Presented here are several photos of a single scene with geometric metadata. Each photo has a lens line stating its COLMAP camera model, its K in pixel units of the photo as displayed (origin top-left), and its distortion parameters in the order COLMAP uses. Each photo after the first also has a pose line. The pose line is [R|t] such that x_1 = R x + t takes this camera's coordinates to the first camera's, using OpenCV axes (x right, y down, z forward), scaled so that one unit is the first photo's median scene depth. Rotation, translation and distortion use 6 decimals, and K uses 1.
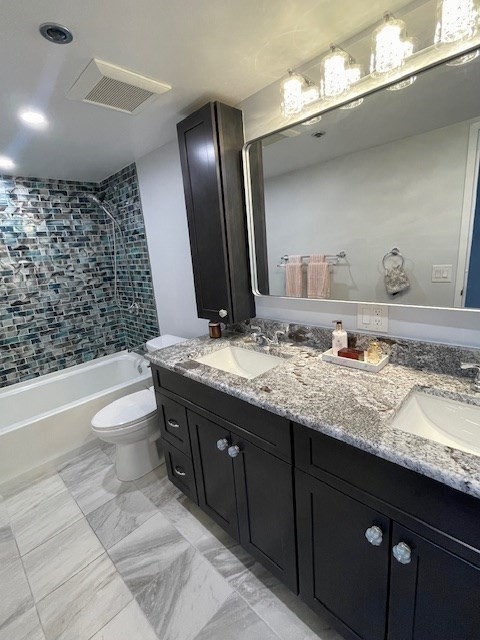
lens RADIAL K [[291.0, 0, 240.0], [0, 291.0, 320.0], [0, 0, 1]] dist [-0.000054, -0.000104]
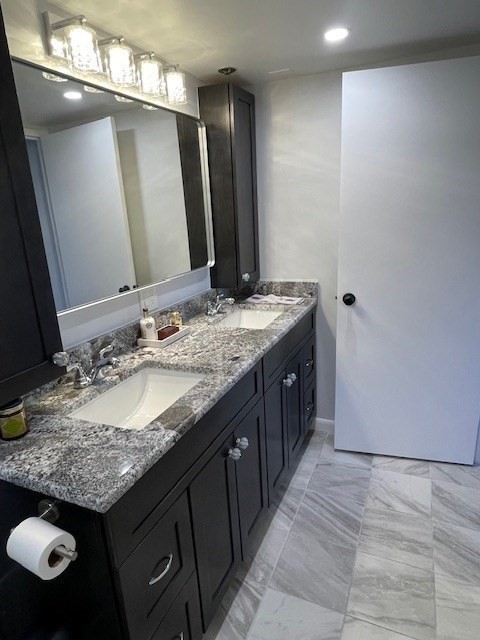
lens RADIAL K [[390.3, 0, 240.0], [0, 390.3, 320.0], [0, 0, 1]] dist [0.006830, 0.000390]
pose [[-0.336319, -0.164938, 0.927192, -0.652185], [0.301607, 0.913822, 0.271961, -0.146320], [-0.892145, 0.371113, -0.257589, 0.695657]]
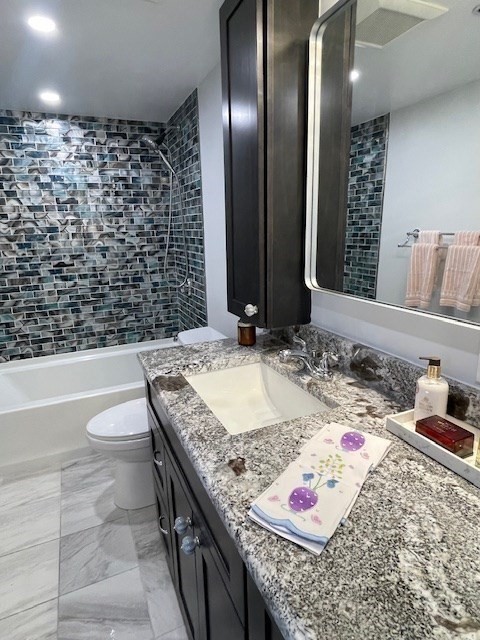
lens RADIAL K [[360.9, 0, 240.0], [0, 360.9, 320.0], [0, 0, 1]] dist [0.001613, 0.000251]
pose [[0.931404, 0.145330, -0.333716, 0.148050], [-0.134198, 0.989354, 0.056306, -0.034634], [0.338346, -0.007660, 0.940991, 0.202433]]
